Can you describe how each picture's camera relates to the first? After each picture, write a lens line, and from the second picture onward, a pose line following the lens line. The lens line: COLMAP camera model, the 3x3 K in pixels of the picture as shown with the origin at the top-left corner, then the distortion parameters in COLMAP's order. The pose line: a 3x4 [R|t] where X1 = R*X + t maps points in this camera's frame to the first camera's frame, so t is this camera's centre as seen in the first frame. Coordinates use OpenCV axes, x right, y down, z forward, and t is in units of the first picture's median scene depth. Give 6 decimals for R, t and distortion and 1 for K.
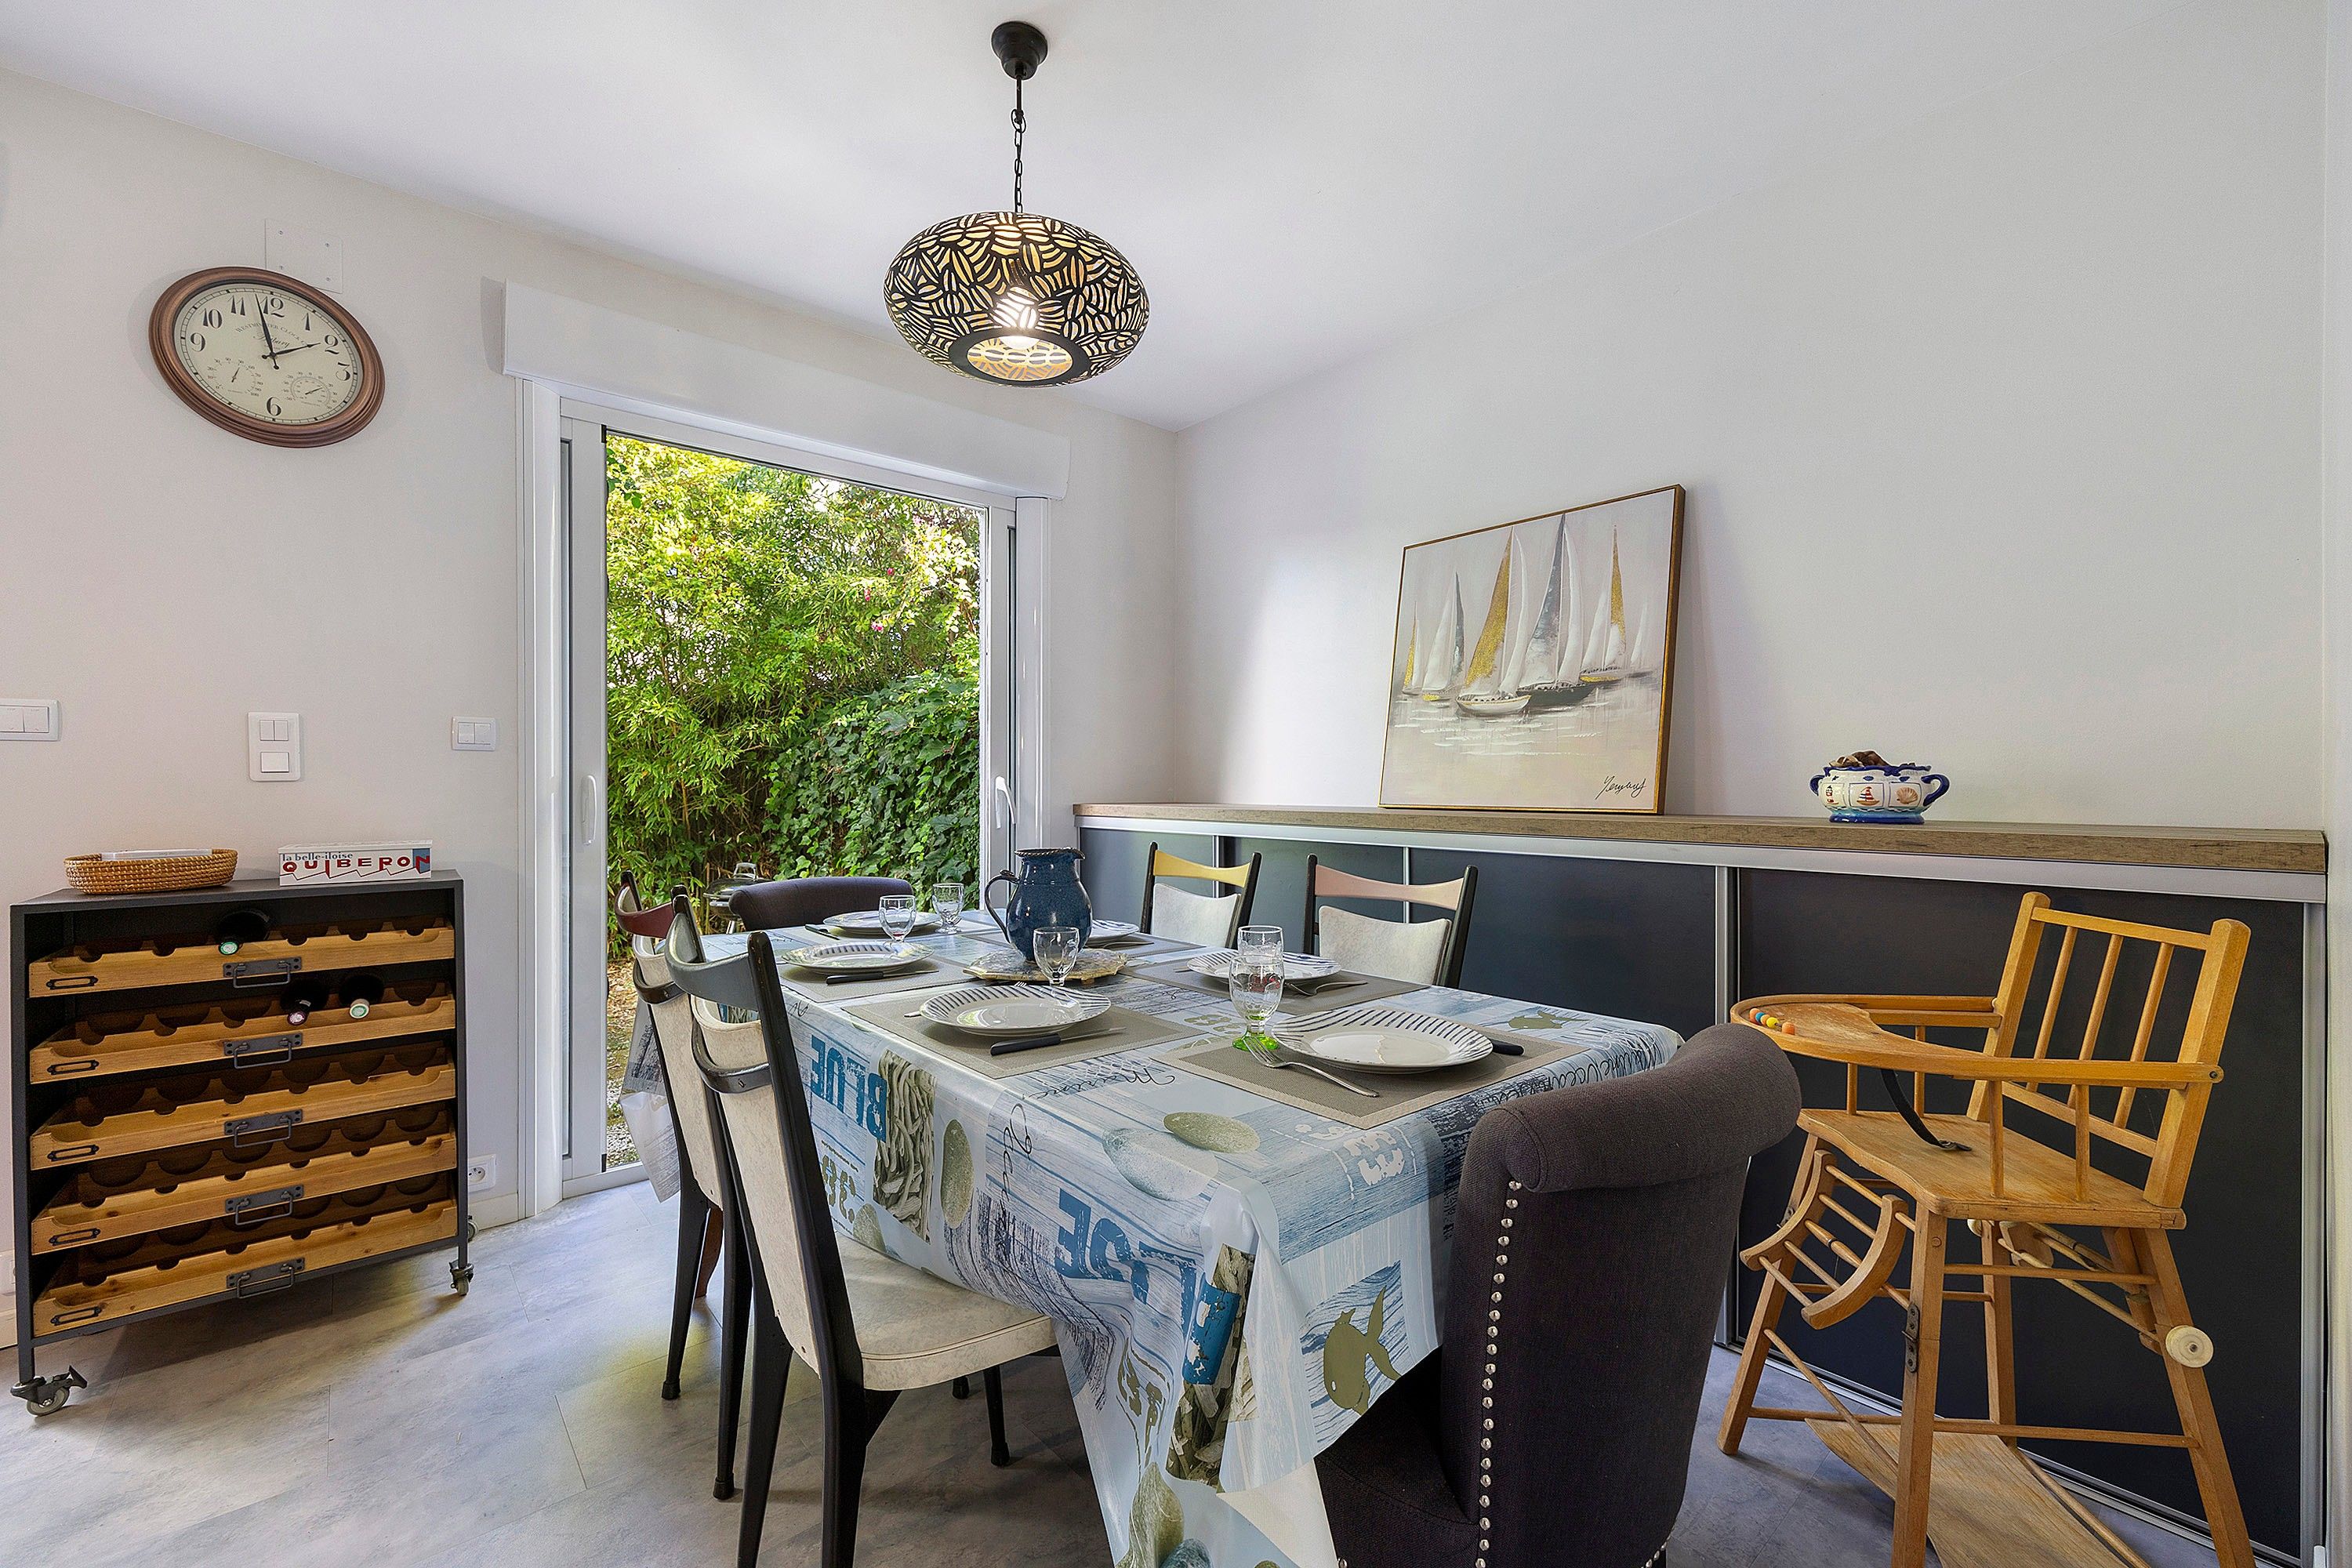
lens RADIAL K [[941.1, 0, 1177.0], [0, 941.1, 788.0], [0, 0, 1]] dist [-0.000507, -0.000005]
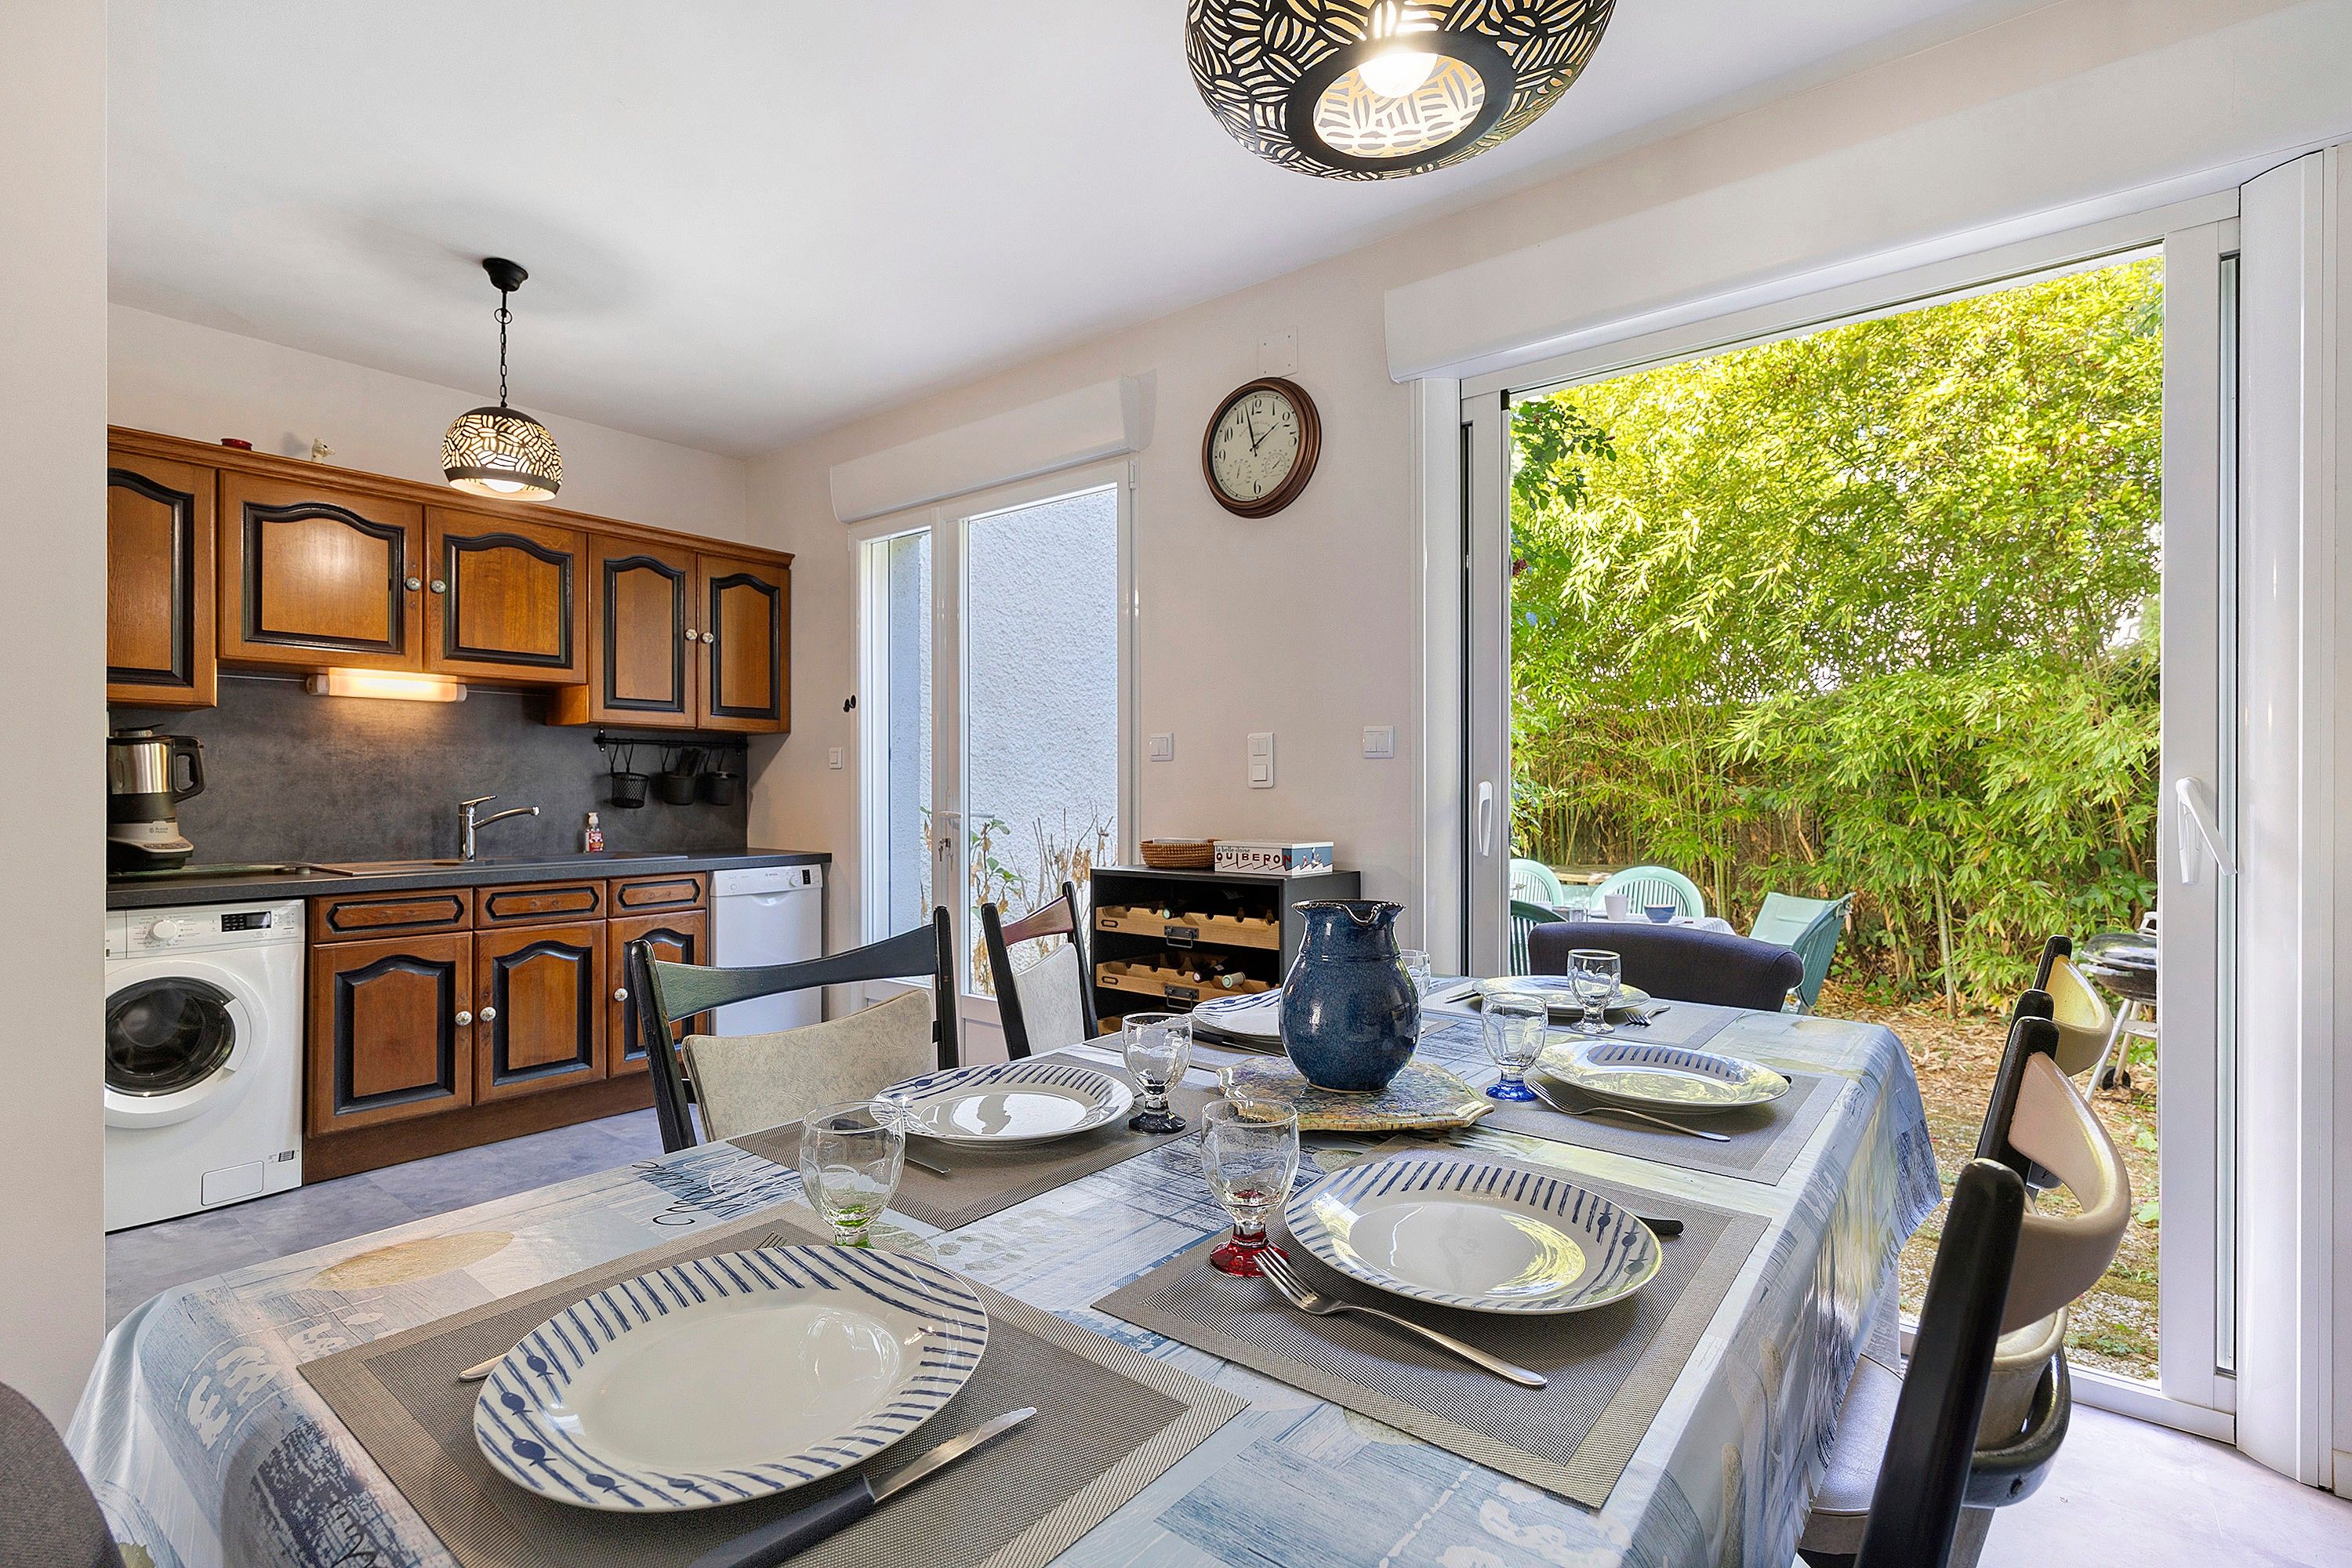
lens RADIAL K [[1095.4, 0, 1177.2], [0, 1095.4, 784.9], [0, 0, 1]] dist [0.004483, 0.000530]
pose [[0.179684, -0.004055, -0.983716, 0.463256], [-0.002117, 0.999988, -0.004509, -0.004850], [0.983722, 0.002892, 0.179673, 0.661690]]
